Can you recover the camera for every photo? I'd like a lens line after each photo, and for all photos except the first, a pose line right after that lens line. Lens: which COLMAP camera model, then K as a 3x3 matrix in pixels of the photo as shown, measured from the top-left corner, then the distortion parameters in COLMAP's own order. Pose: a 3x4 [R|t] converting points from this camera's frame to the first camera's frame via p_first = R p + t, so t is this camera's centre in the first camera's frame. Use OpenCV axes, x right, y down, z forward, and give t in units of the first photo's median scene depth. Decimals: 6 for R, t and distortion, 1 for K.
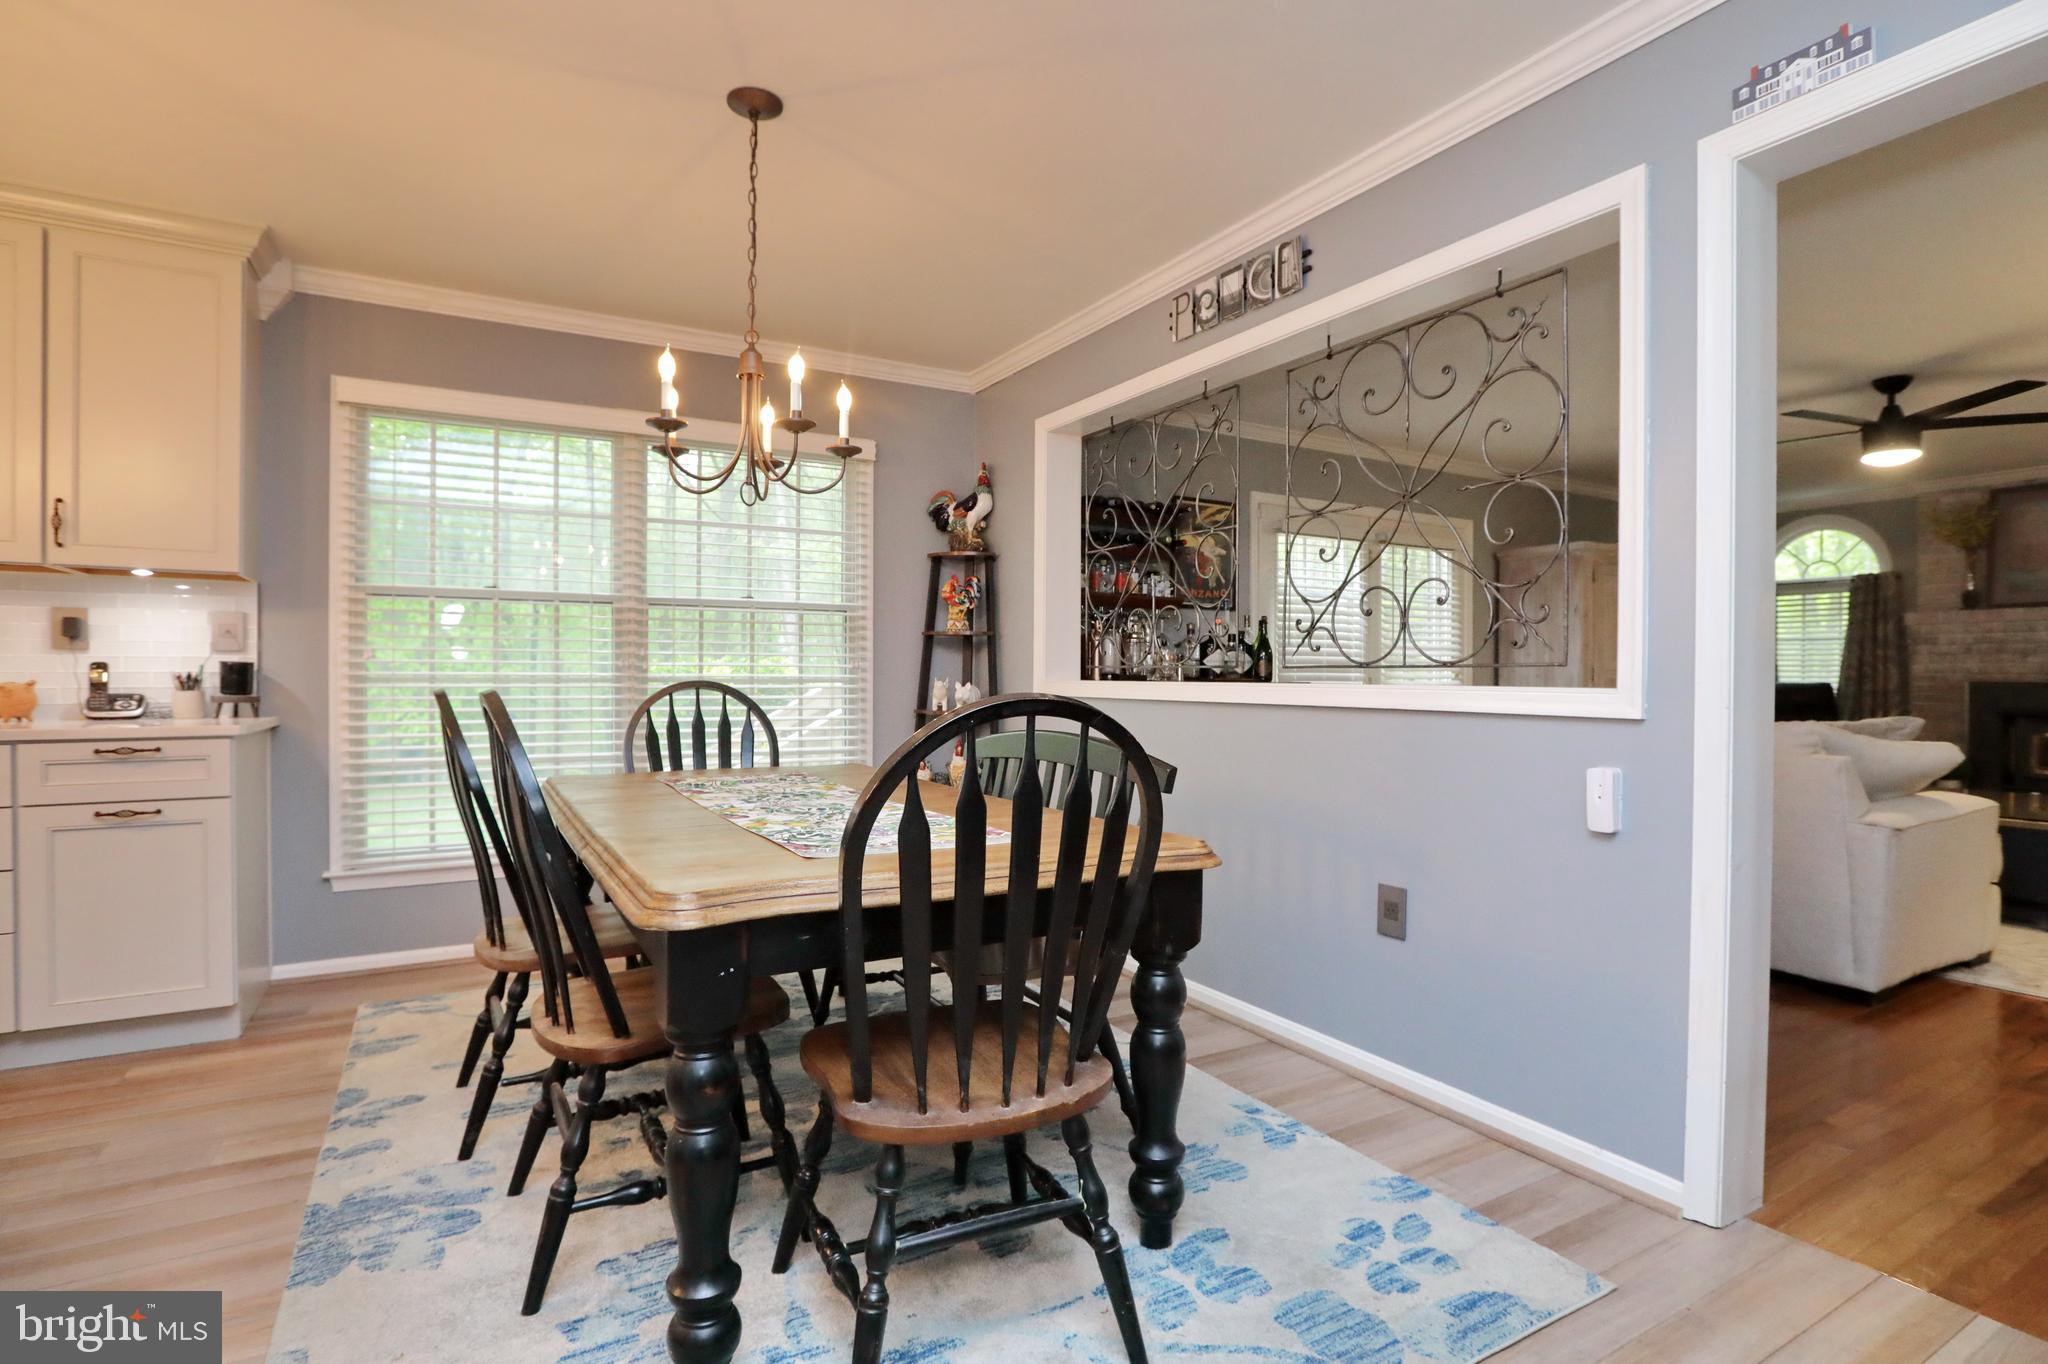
lens RADIAL K [[1022.7, 0, 1024.0], [0, 1022.7, 682.0], [0, 0, 1]] dist [-0.051116, 0.030059]
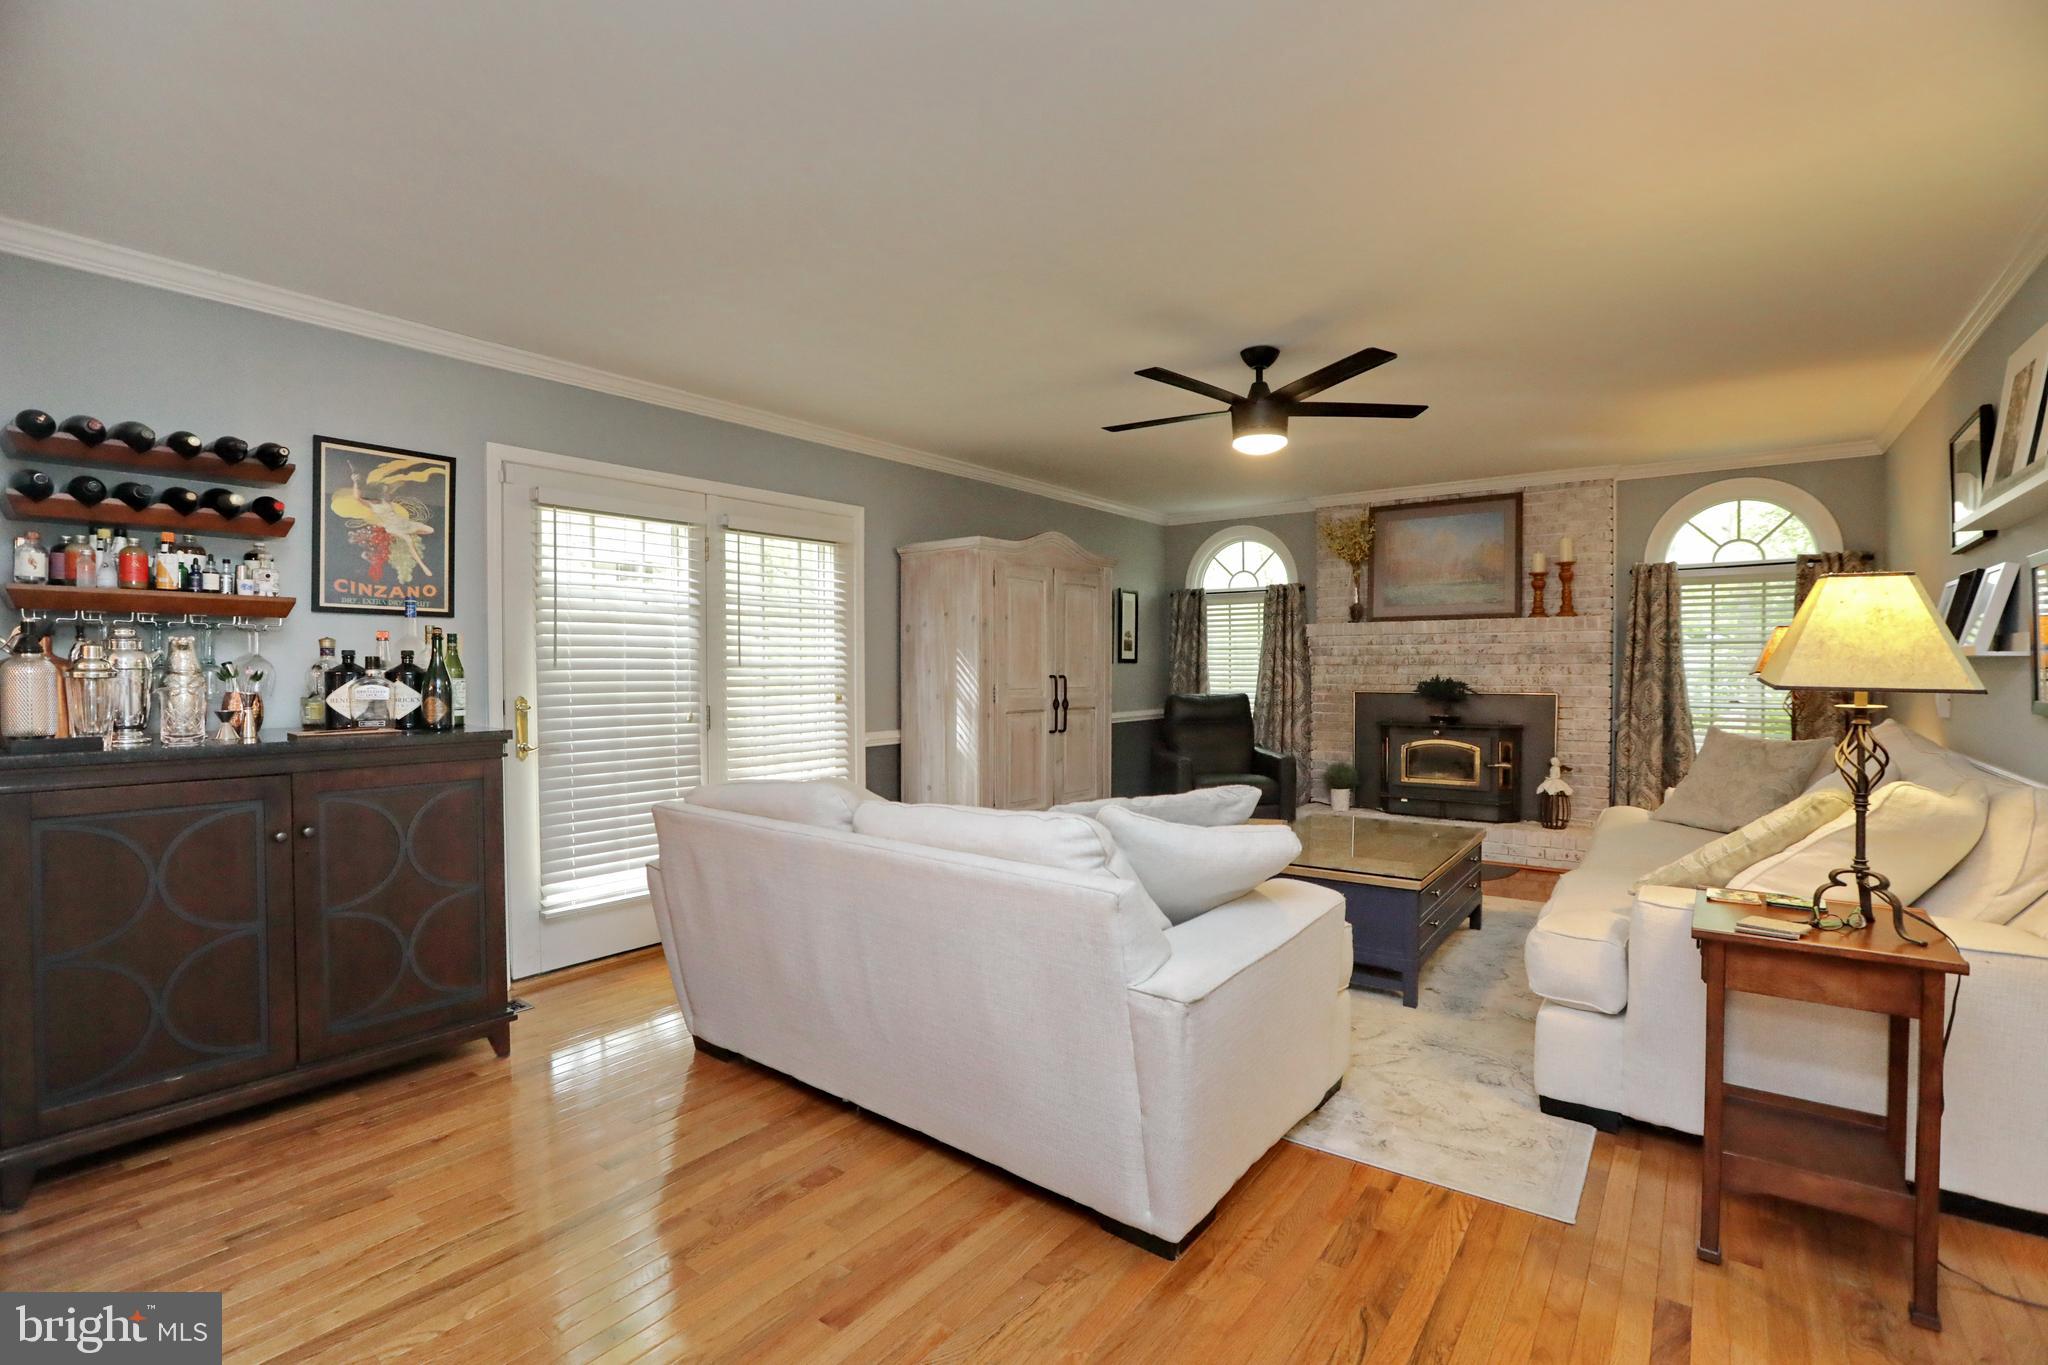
lens RADIAL K [[944.3, 0, 994.9], [0, 944.3, 677.1], [0, 0, 1]] dist [-0.034568, -0.000065]
pose [[0.933113, -0.008945, 0.359472, 0.252228], [0.007547, 0.999958, 0.005291, -0.024056], [-0.359504, -0.002224, 0.933141, 0.232530]]
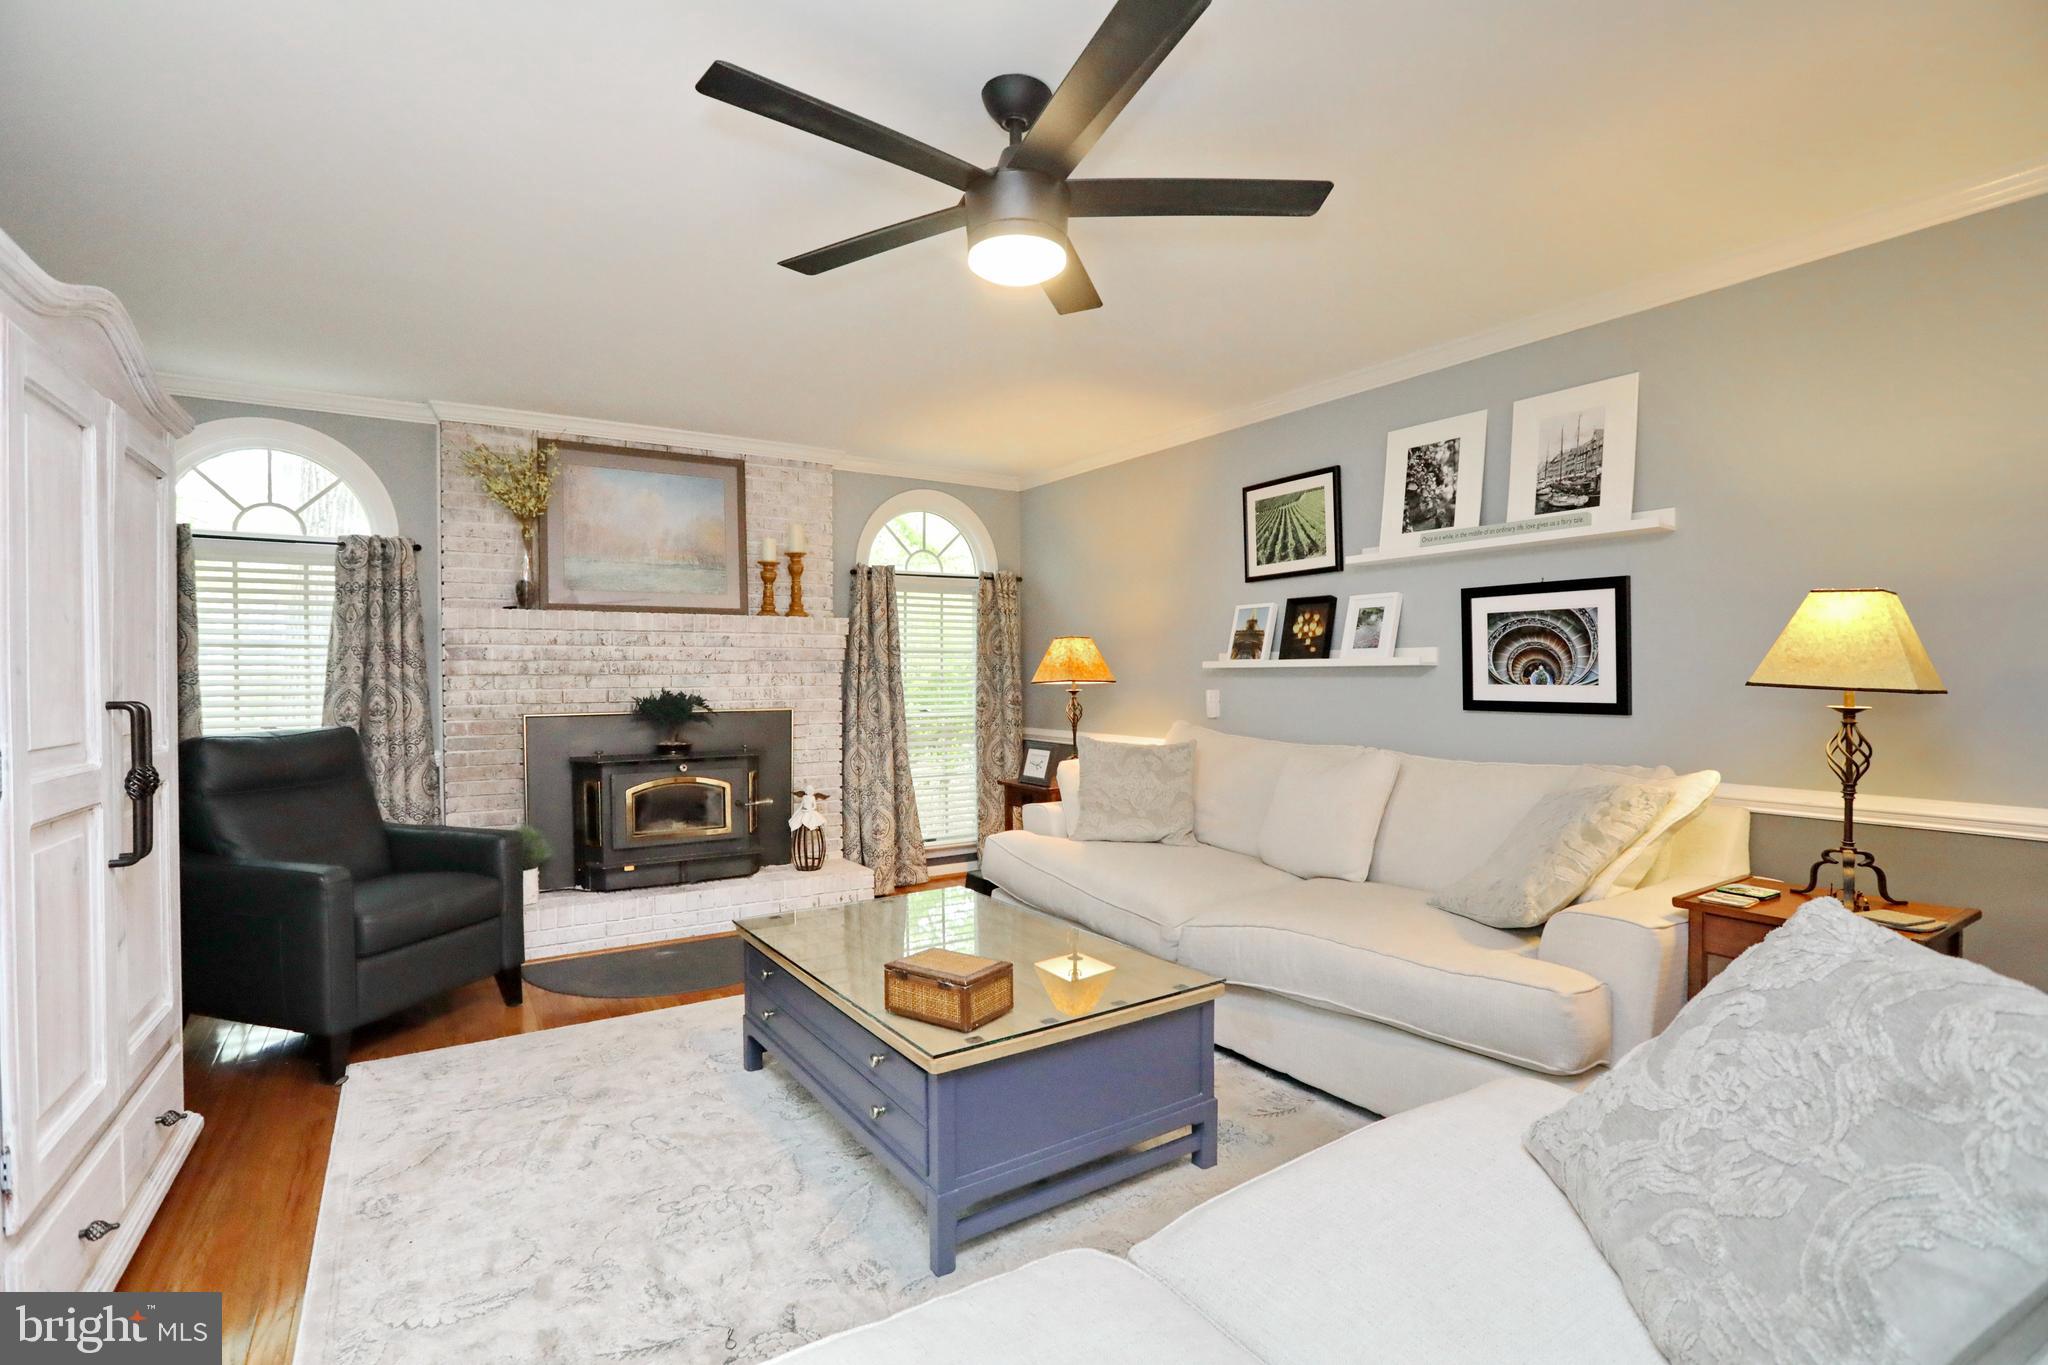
lens RADIAL K [[962.7, 0, 1024.0], [0, 962.7, 682.5], [0, 0, 1]] dist [-0.063404, 0.024236]
pose [[-0.063931, -0.010594, 0.997898, 0.294349], [0.010972, 0.999876, 0.011318, -0.026990], [-0.997894, 0.011673, -0.063807, 0.714930]]
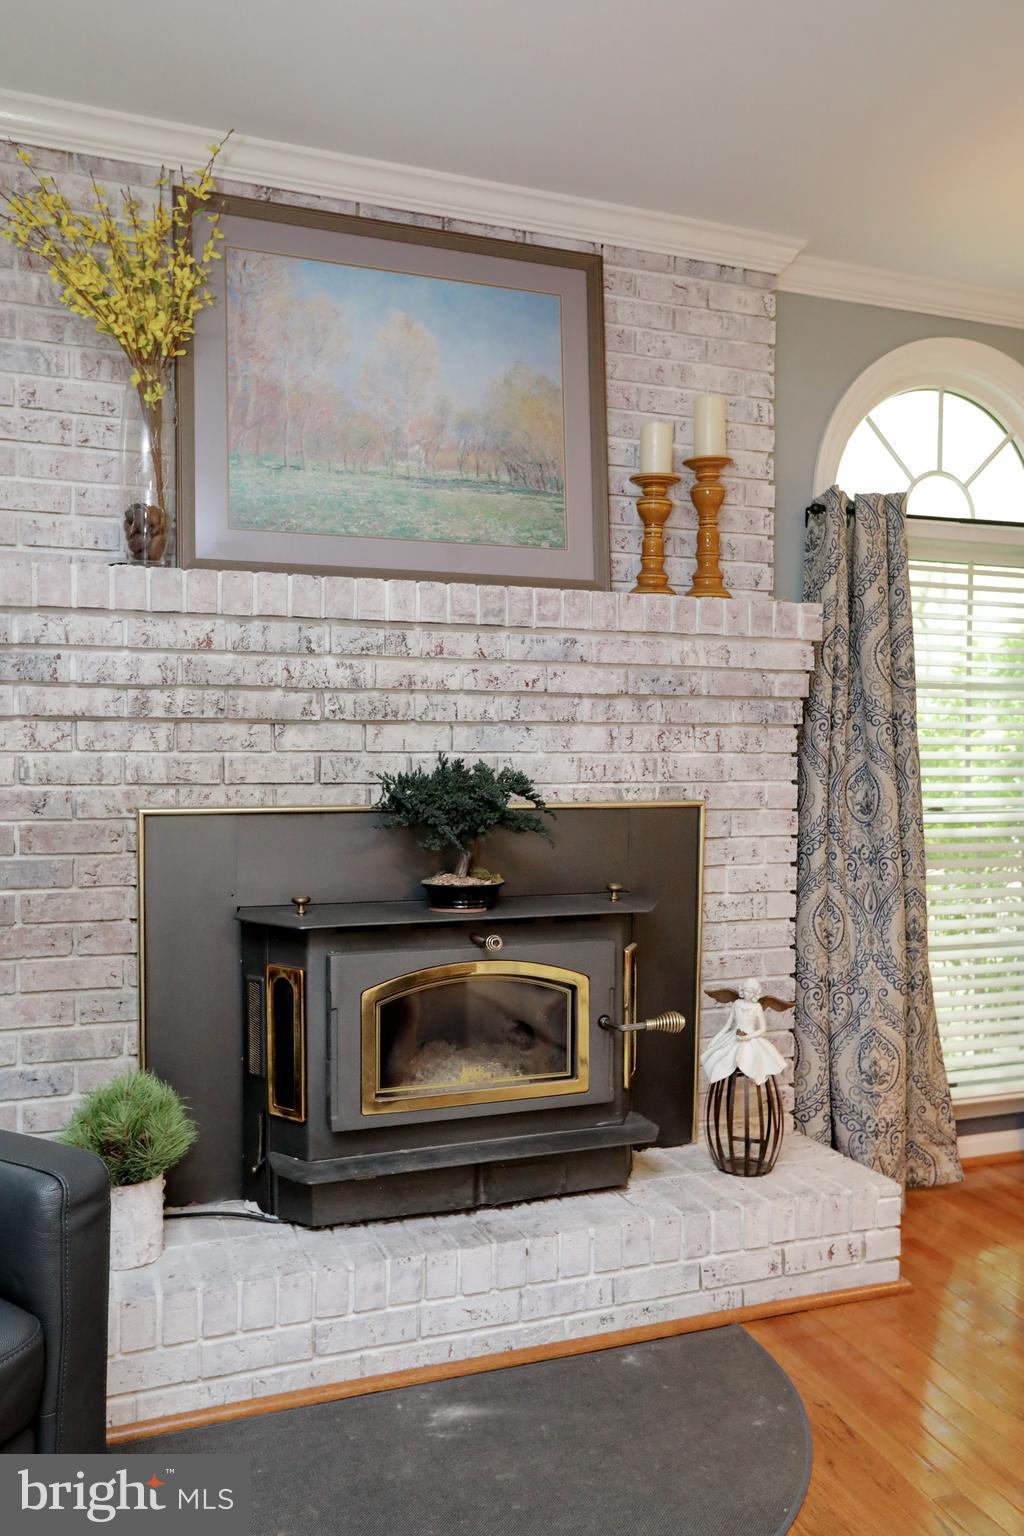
lens RADIAL K [[1204.8, 0, 512.0], [0, 1204.8, 768.0], [0, 0, 1]] dist [-0.016332, -0.004278]
pose [[0.152406, -0.025485, 0.987989, 0.617273], [-0.000288, 0.999666, 0.025831, -0.023458], [-0.988318, -0.004222, 0.152348, 0.847107]]
